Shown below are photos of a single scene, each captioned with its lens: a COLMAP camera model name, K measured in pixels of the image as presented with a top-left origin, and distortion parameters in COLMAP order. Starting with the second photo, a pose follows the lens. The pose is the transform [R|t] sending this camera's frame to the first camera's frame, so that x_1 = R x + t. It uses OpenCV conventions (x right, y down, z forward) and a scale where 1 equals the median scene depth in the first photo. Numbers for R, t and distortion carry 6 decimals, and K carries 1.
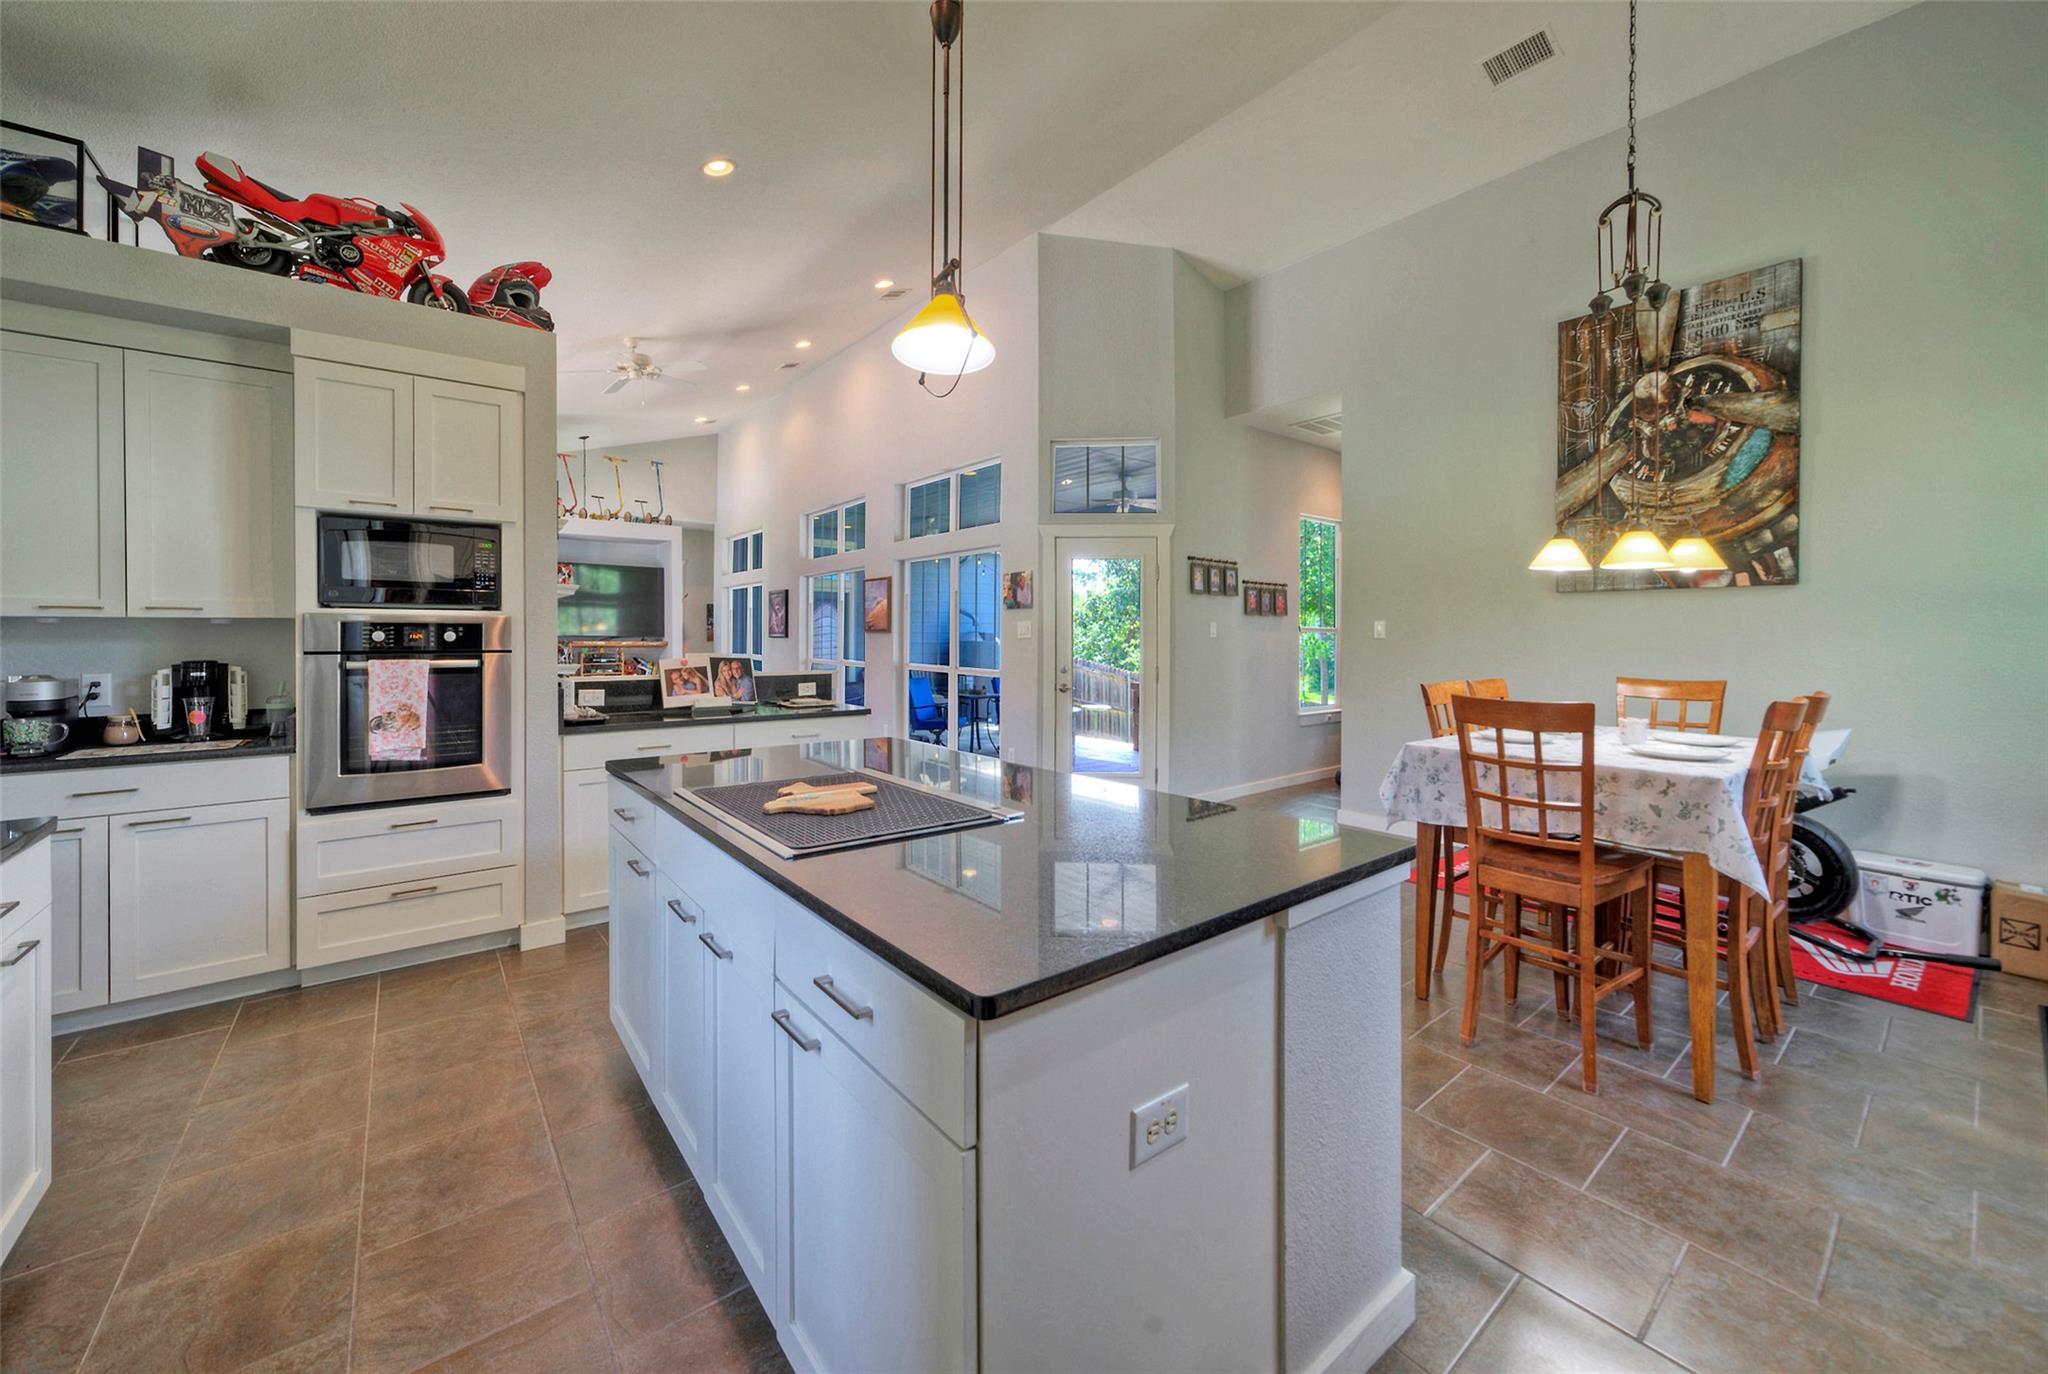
lens RADIAL K [[749.9, 0, 1002.1], [0, 749.9, 634.3], [0, 0, 1]] dist [0.001171, 0.000050]
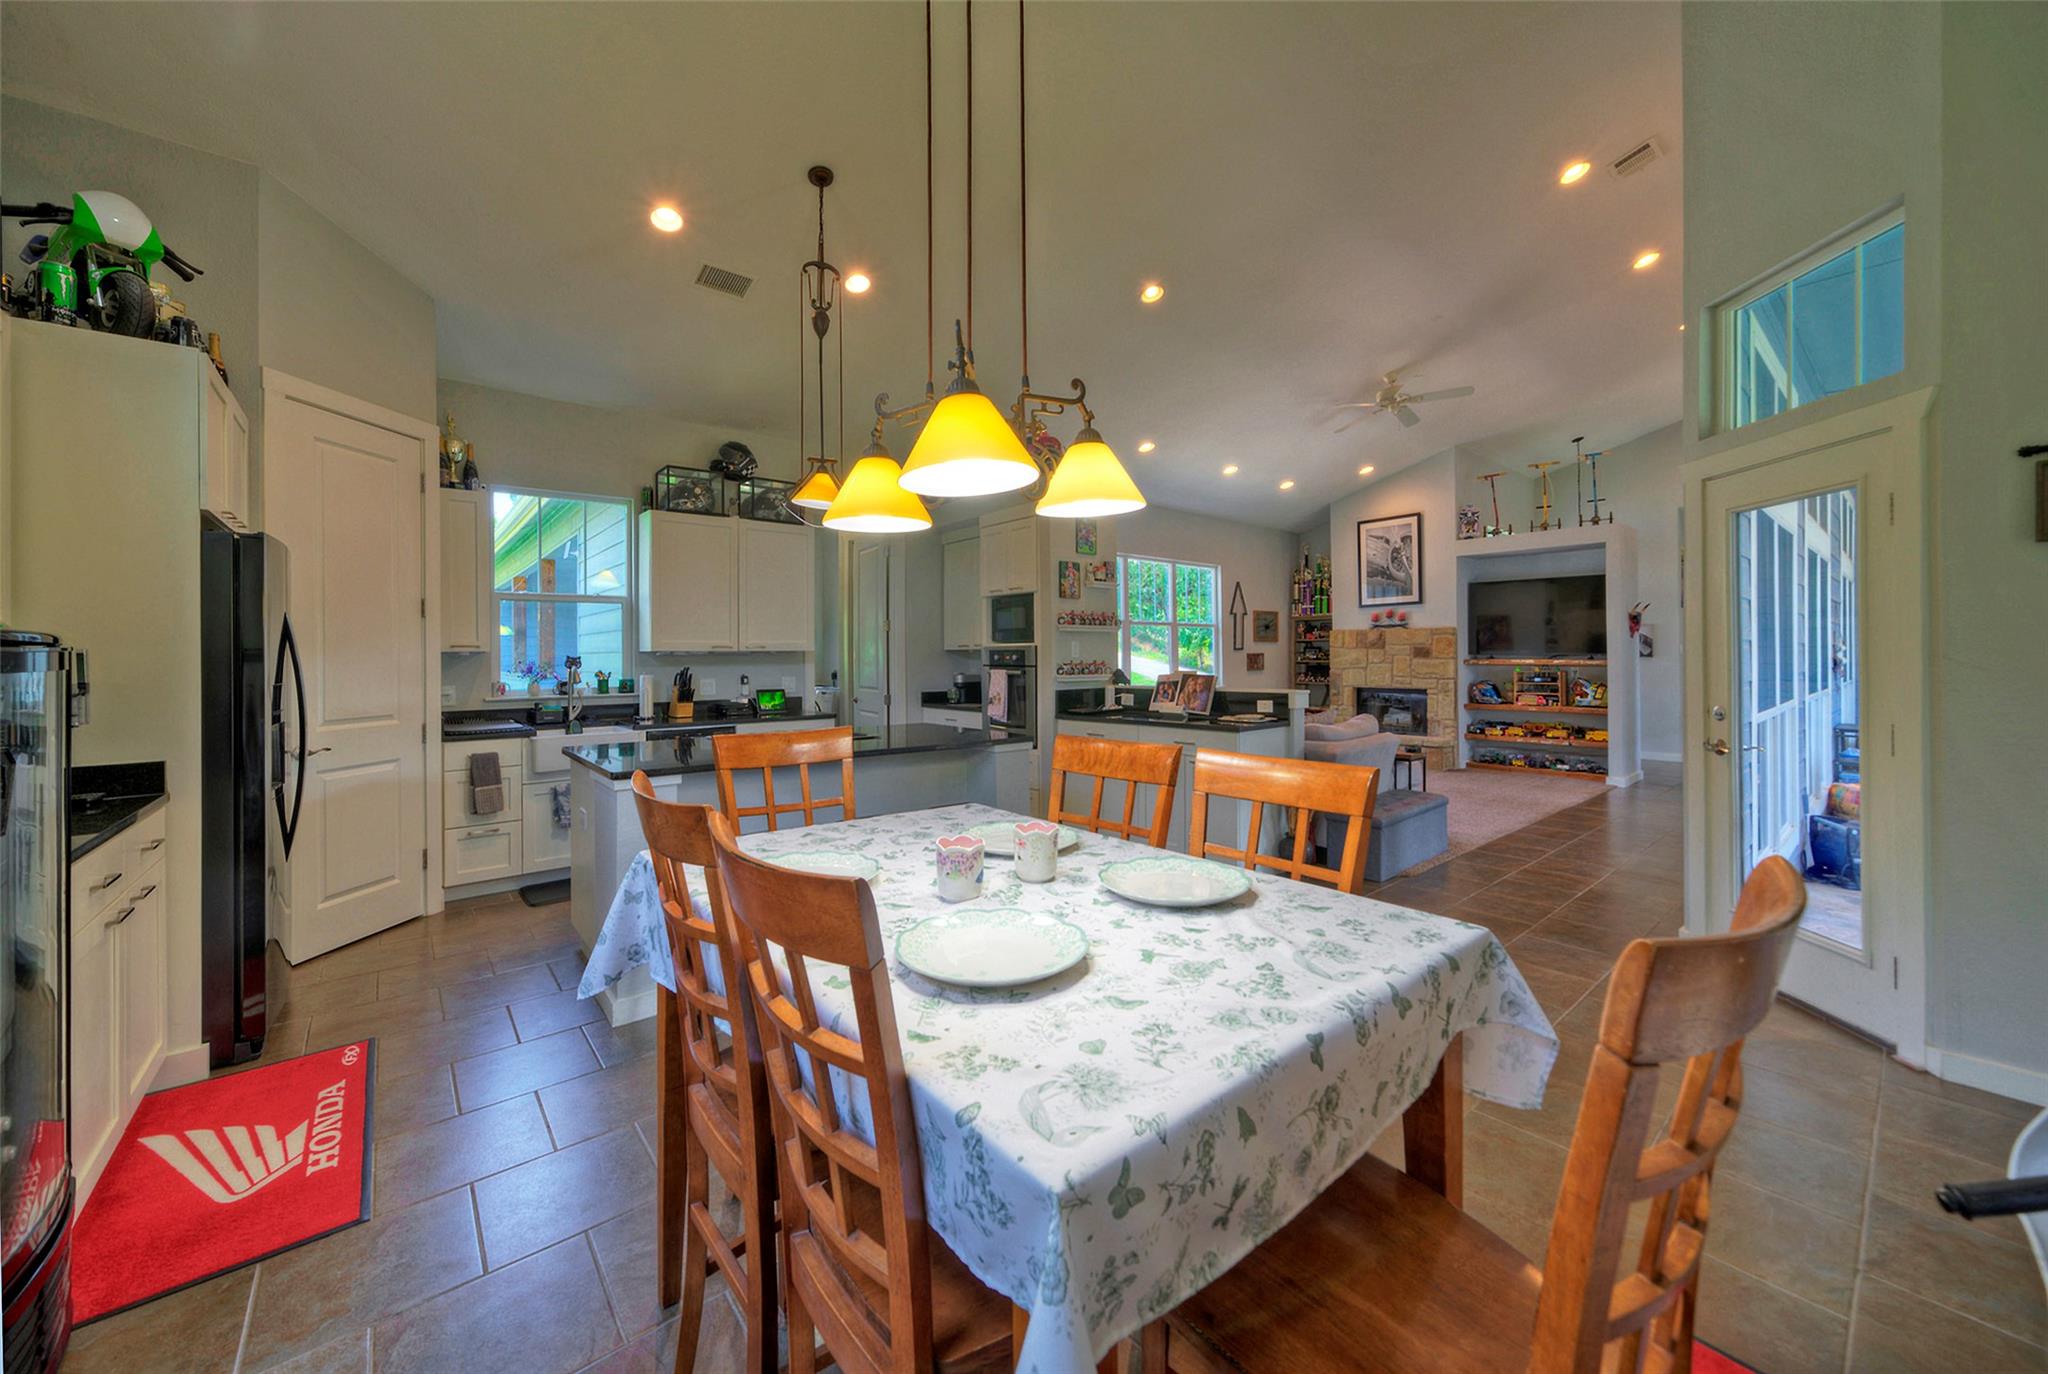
lens RADIAL K [[747.7, 0, 1019.9], [0, 747.7, 654.1], [0, 0, 1]] dist [0.000951, -0.000007]
pose [[0.054211, -0.004010, -0.998521, 1.103729], [0.007234, 0.999967, -0.003623, 0.001082], [0.998503, -0.007027, 0.054238, 0.878203]]
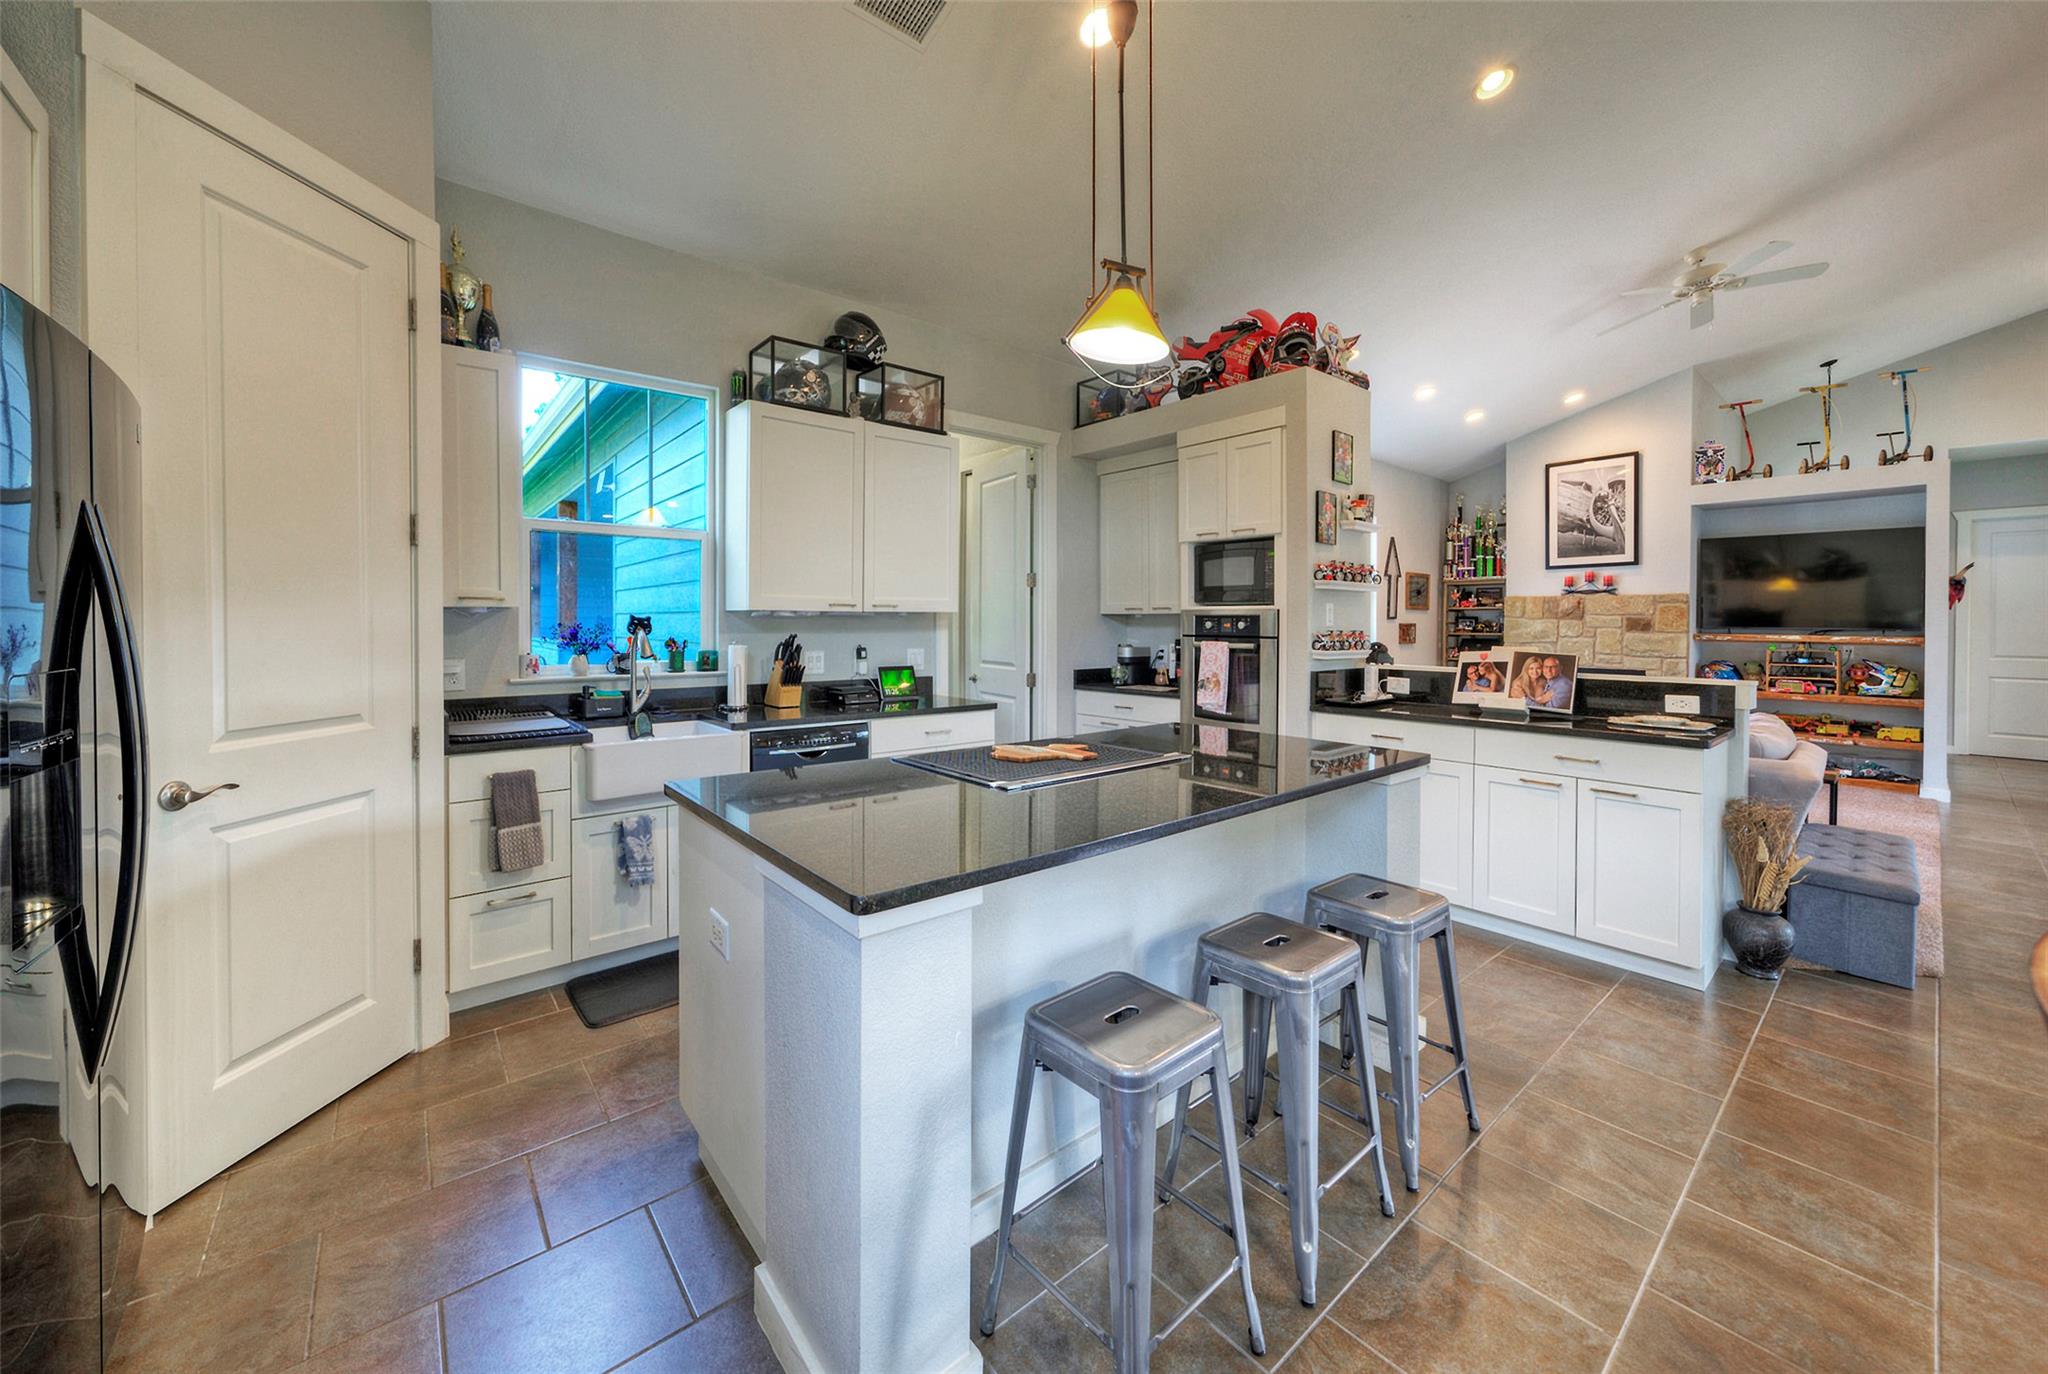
lens RADIAL K [[749.9, 0, 1002.1], [0, 749.9, 634.3], [0, 0, 1]] dist [0.001171, 0.000050]
pose [[0.037796, 0.012591, -0.999206, 0.563846], [-0.003566, 0.999916, 0.012465, 0.003505], [0.999279, 0.003092, 0.037838, 0.502926]]
